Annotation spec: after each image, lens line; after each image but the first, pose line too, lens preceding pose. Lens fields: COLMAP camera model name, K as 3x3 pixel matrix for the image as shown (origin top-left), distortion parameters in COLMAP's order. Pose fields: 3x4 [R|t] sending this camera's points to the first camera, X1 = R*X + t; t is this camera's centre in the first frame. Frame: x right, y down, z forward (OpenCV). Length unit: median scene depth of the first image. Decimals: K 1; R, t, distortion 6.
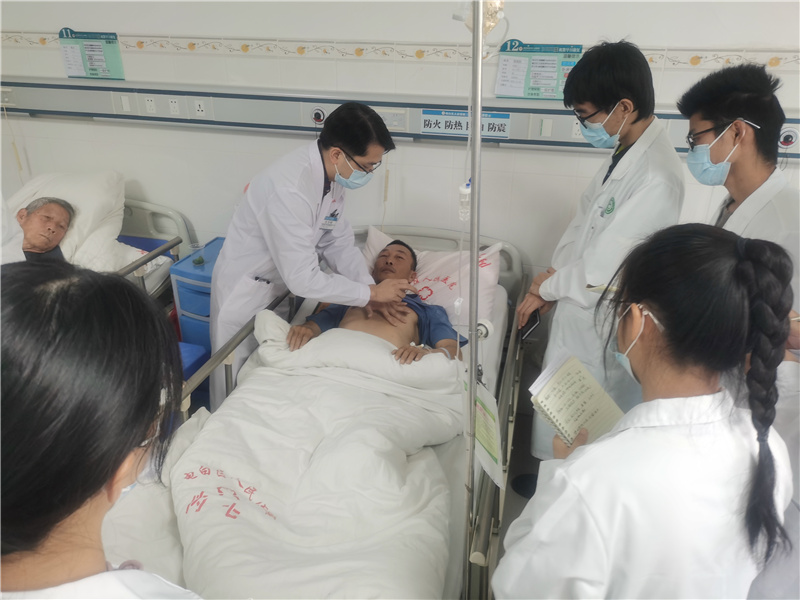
lens RADIAL K [[619.8, 0, 400.0], [0, 619.8, 300.0], [0, 0, 1]] dist [0.008657, 0.003469]
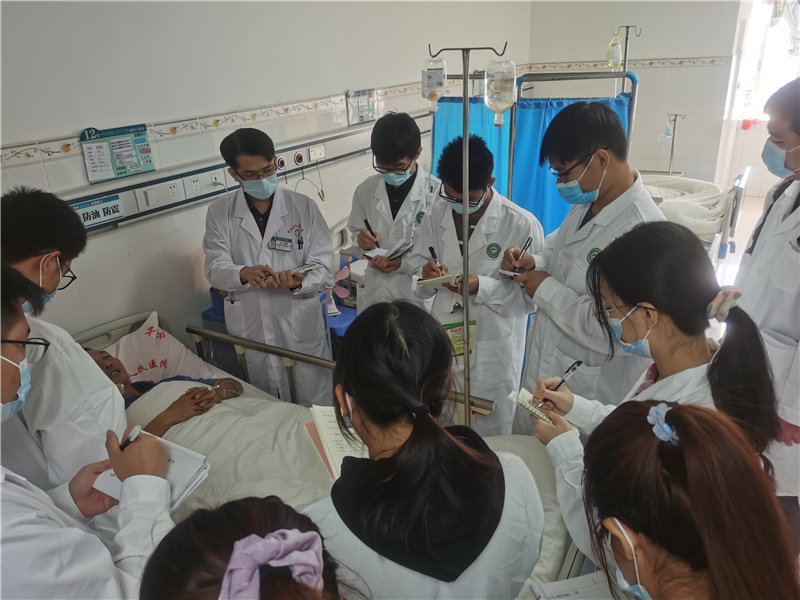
lens RADIAL K [[619.8, 0, 400.0], [0, 619.8, 300.0], [0, 0, 1]] dist [0.008657, 0.003469]
pose [[0.423006, -0.378481, 0.823297, -0.560116], [0.488042, 0.860705, 0.144924, -0.069862], [-0.763467, 0.340500, 0.548797, 0.132454]]
